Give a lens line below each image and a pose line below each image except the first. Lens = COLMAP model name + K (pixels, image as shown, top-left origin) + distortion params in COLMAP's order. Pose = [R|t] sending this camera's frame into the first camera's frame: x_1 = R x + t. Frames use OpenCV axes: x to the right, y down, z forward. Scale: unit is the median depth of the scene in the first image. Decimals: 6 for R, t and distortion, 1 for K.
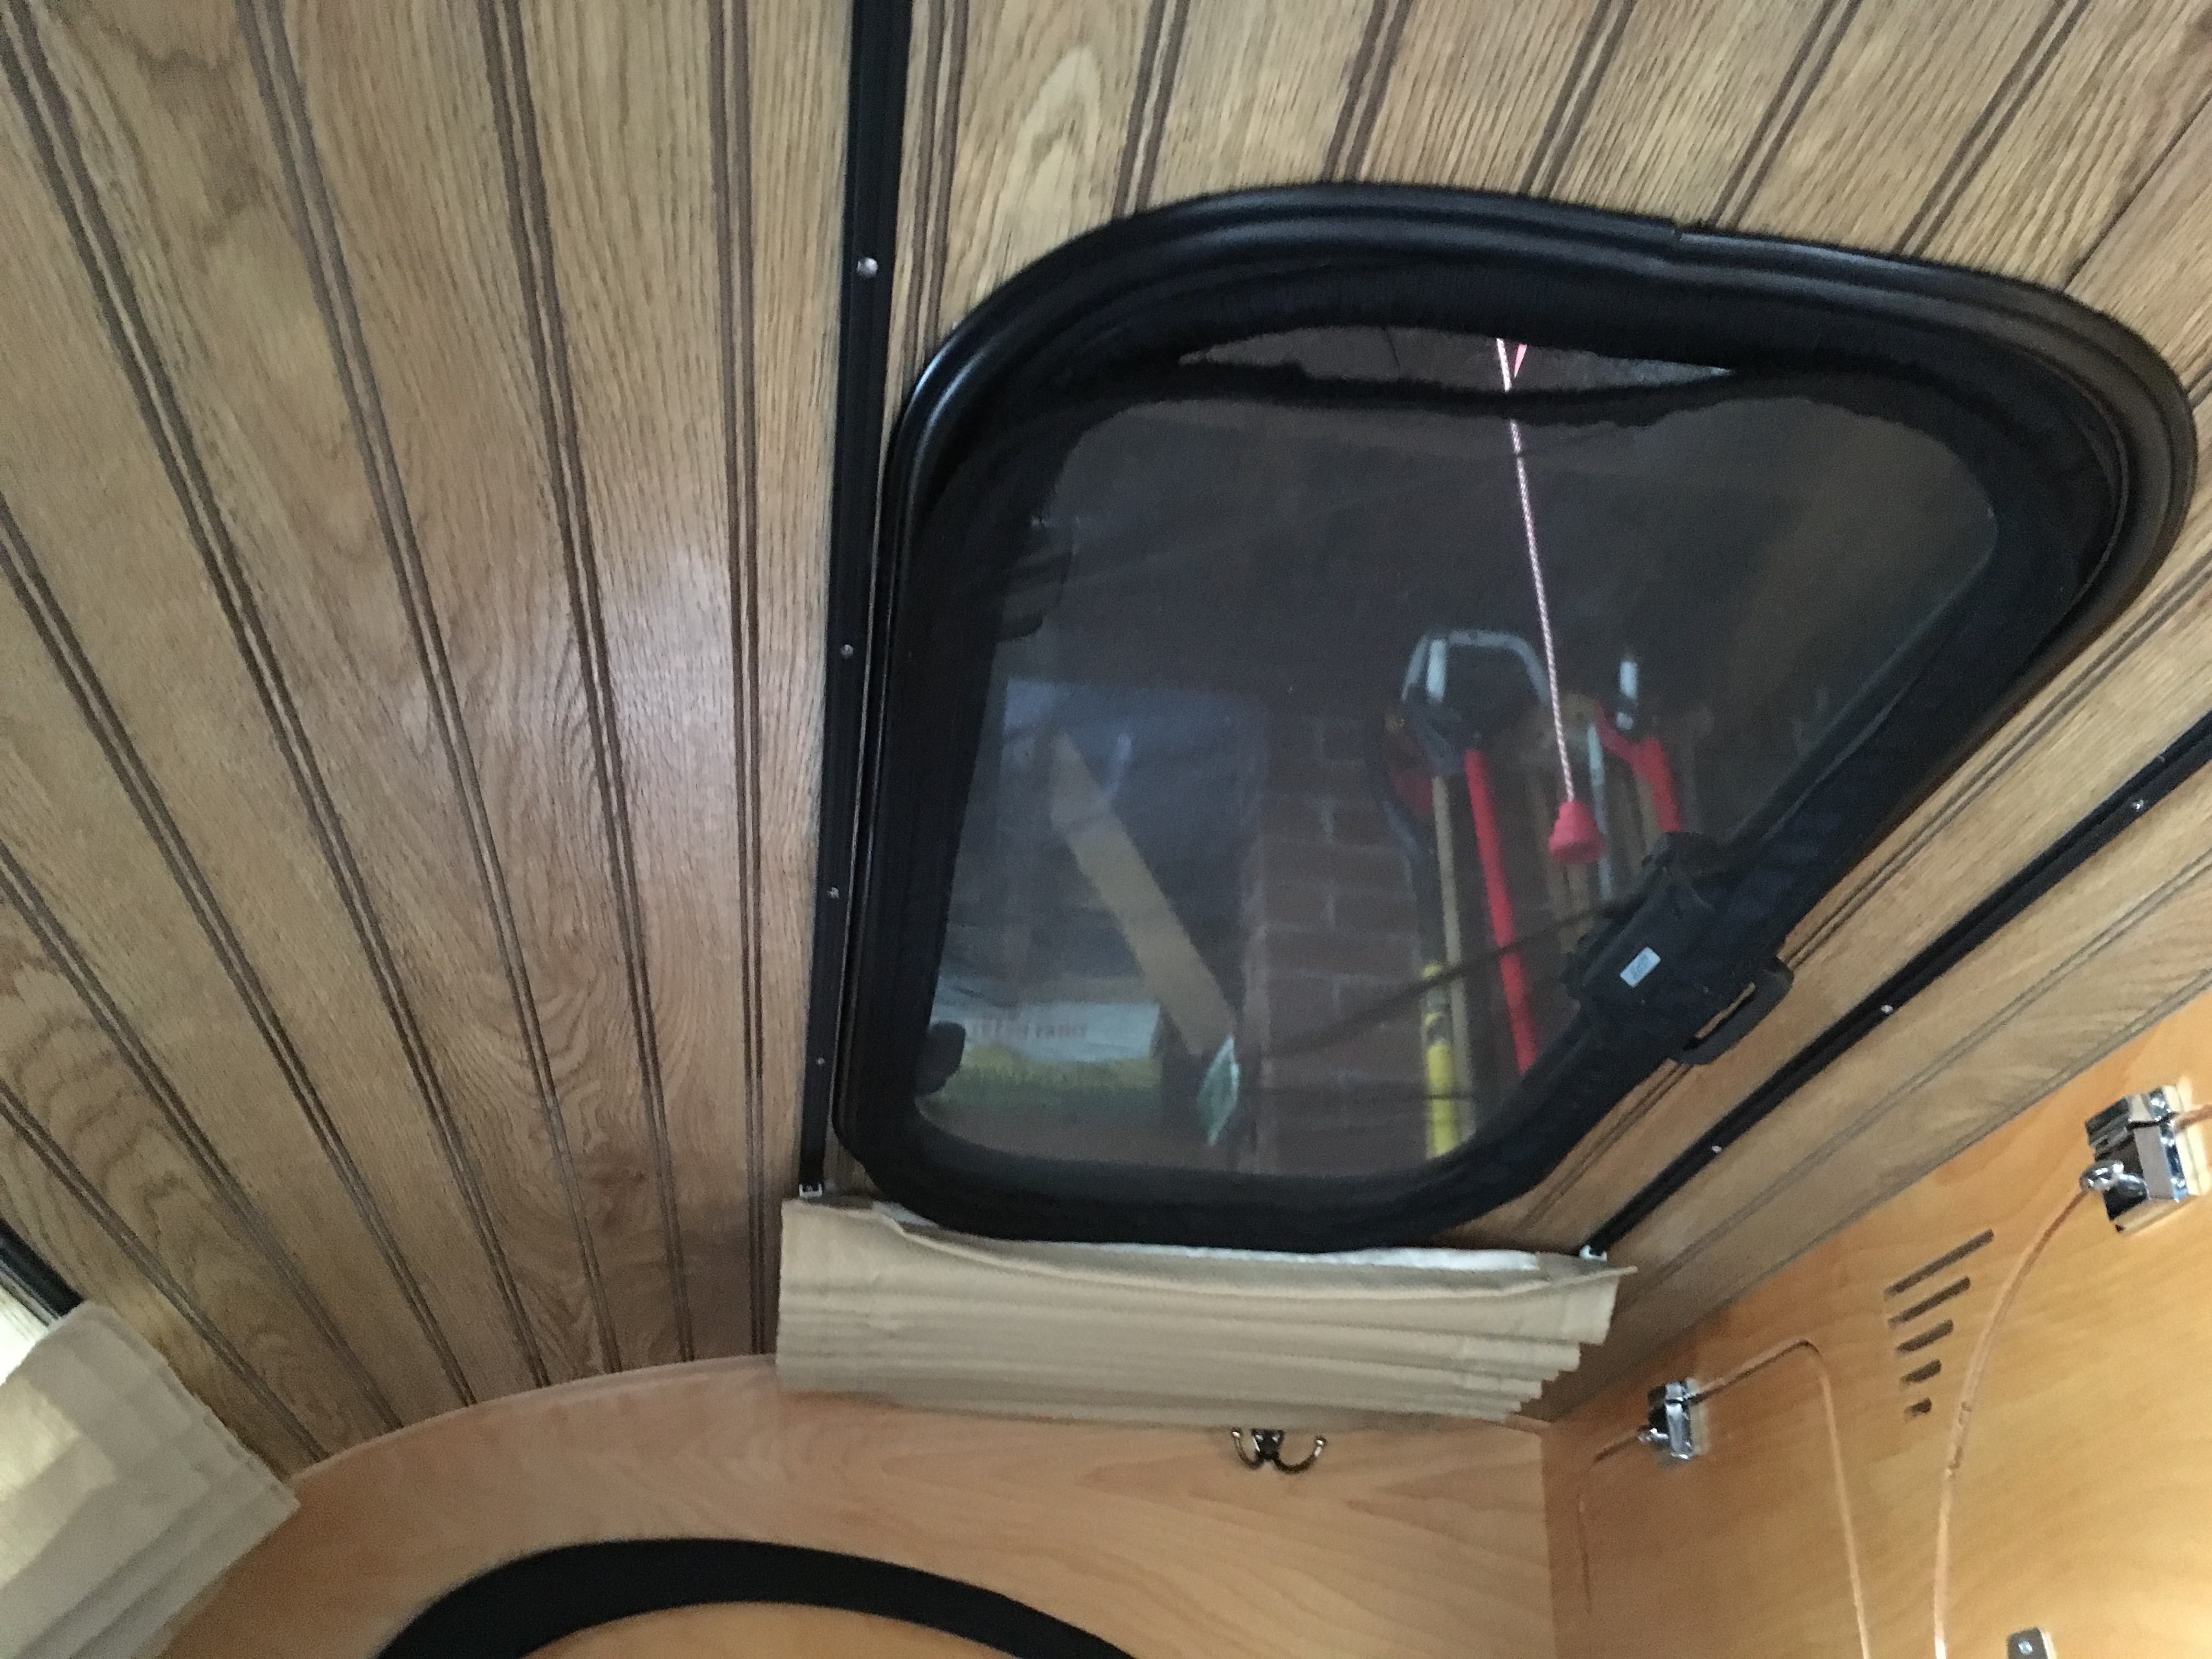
lens RADIAL K [[1890.8, 0, 1103.0], [0, 1890.8, 845.6], [0, 0, 1]] dist [0.086935, -0.118591]
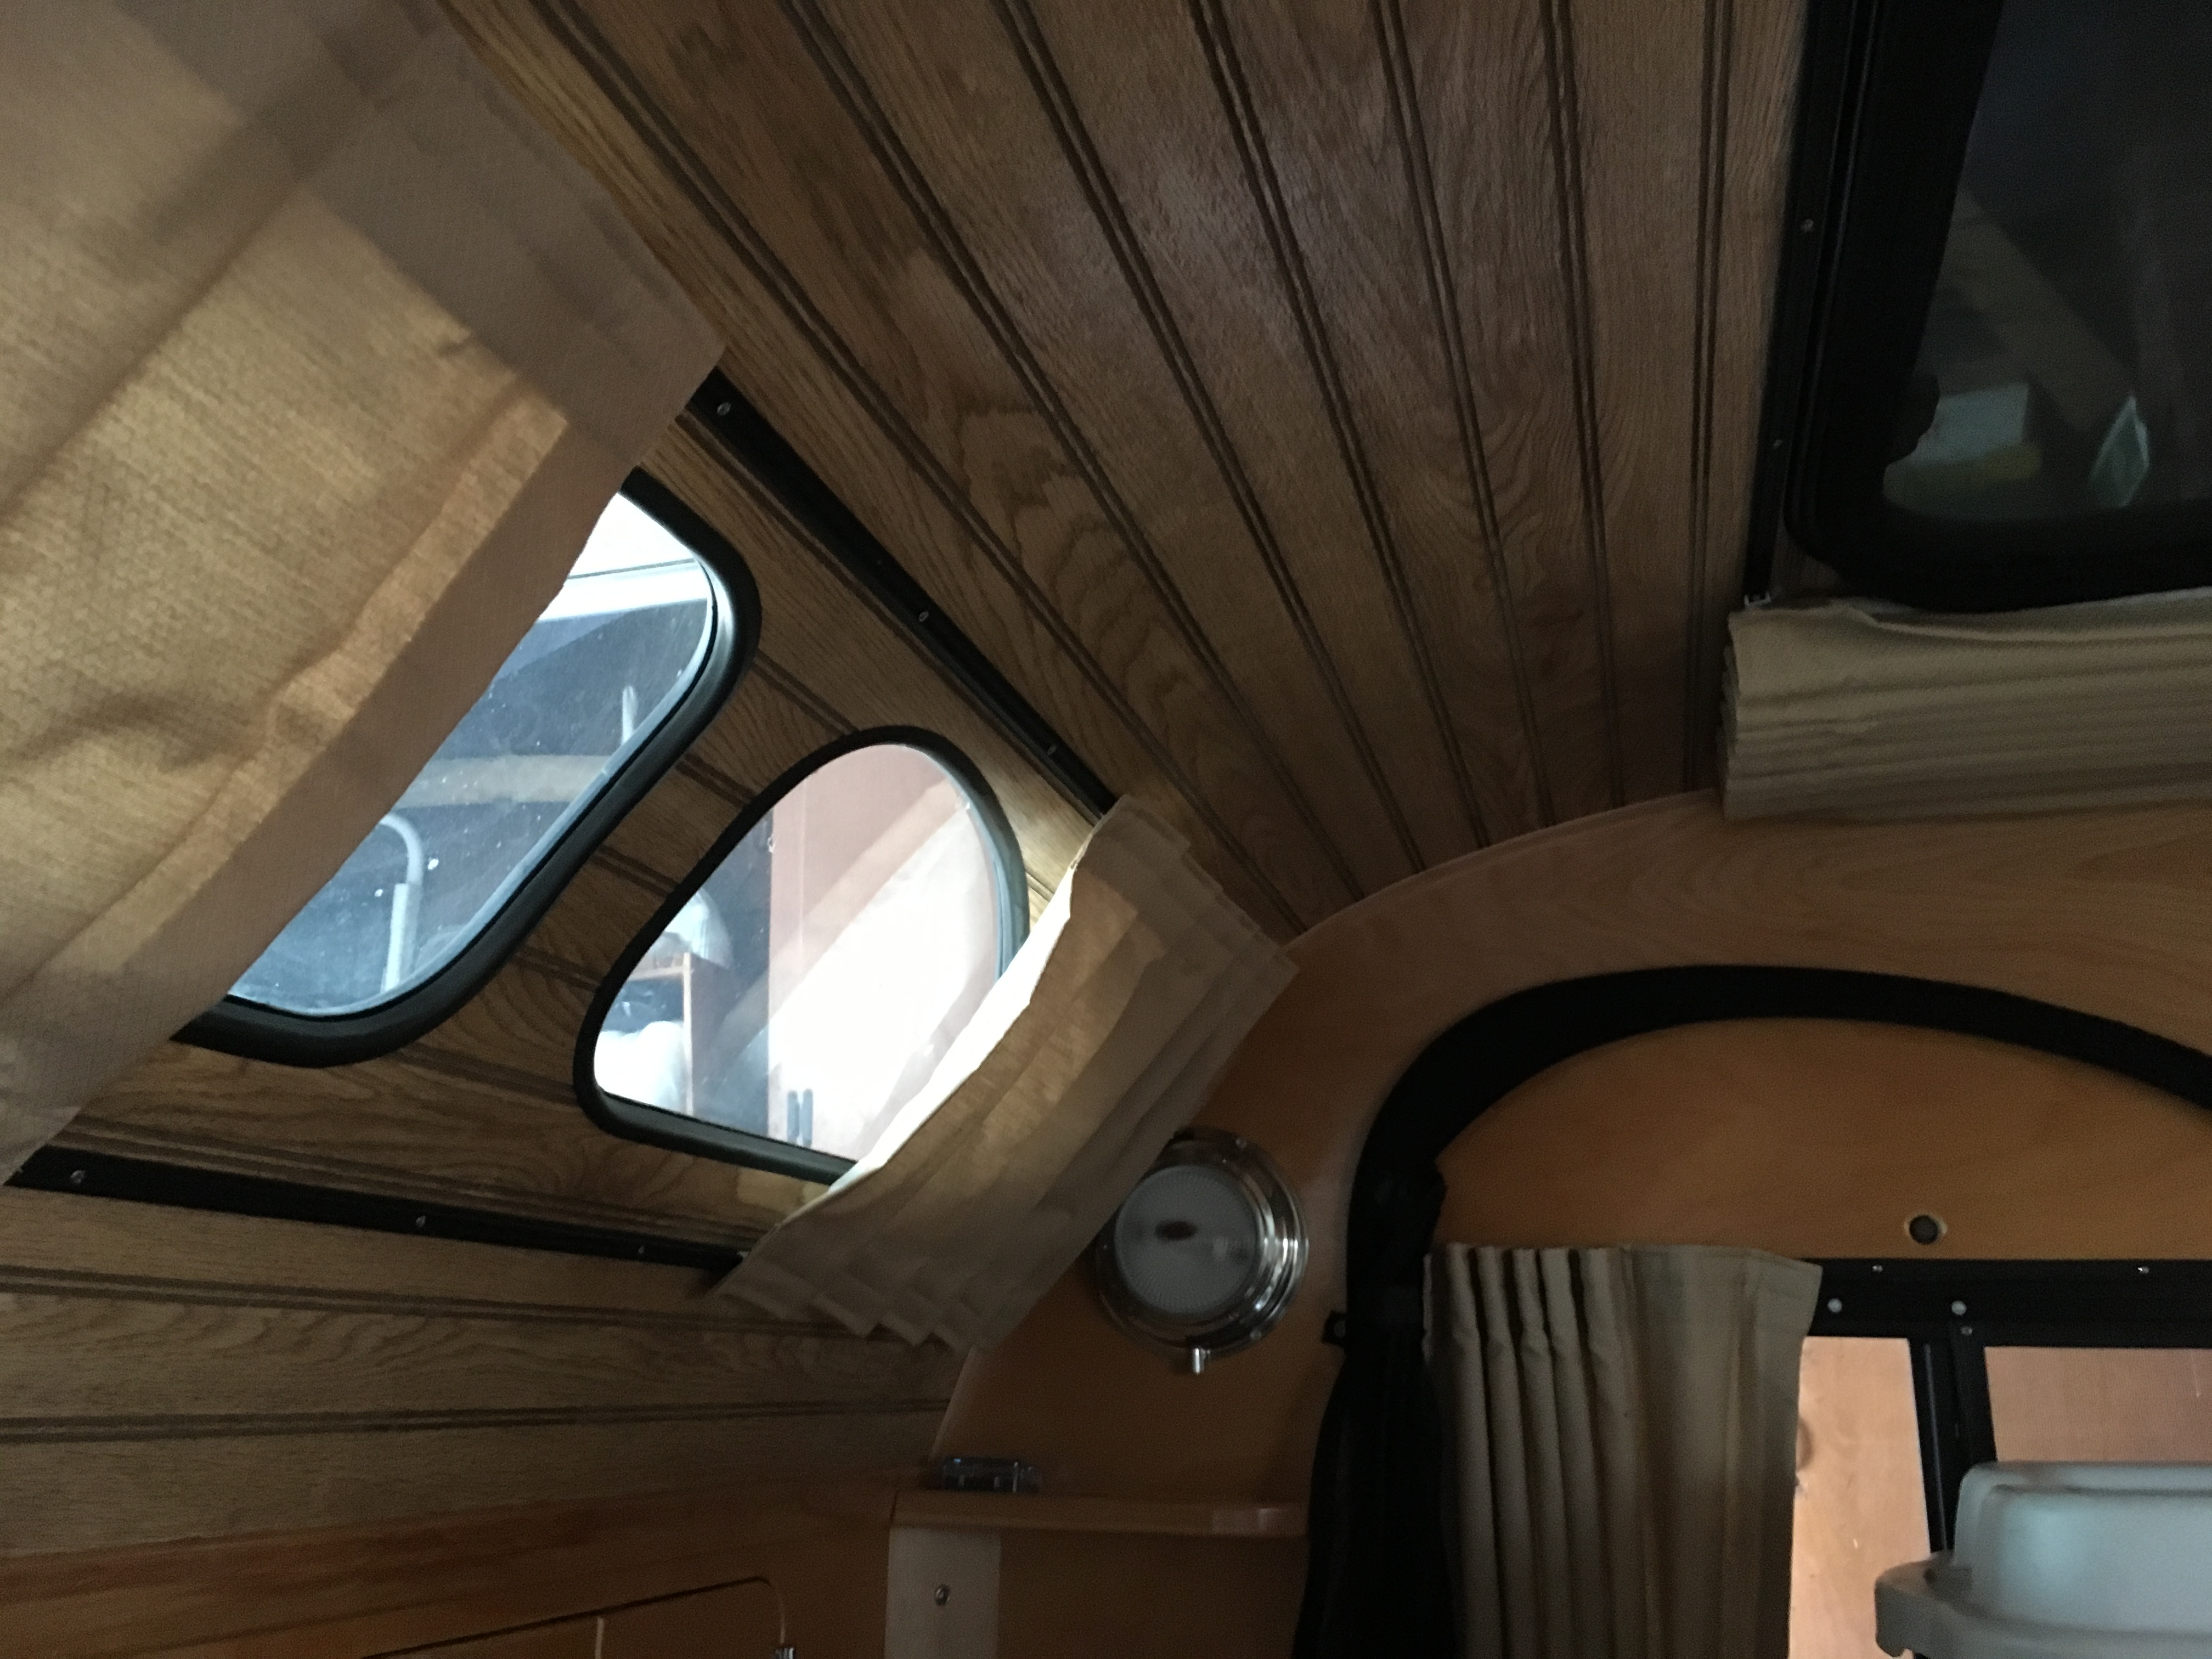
lens RADIAL K [[1890.8, 0, 1103.0], [0, 1890.8, 845.6], [0, 0, 1]] dist [0.086935, -0.118591]
pose [[0.910059, -0.130601, -0.393364, -0.118226], [0.223657, 0.953764, 0.200778, 0.044332], [0.348954, -0.270699, 0.897192, -0.000278]]
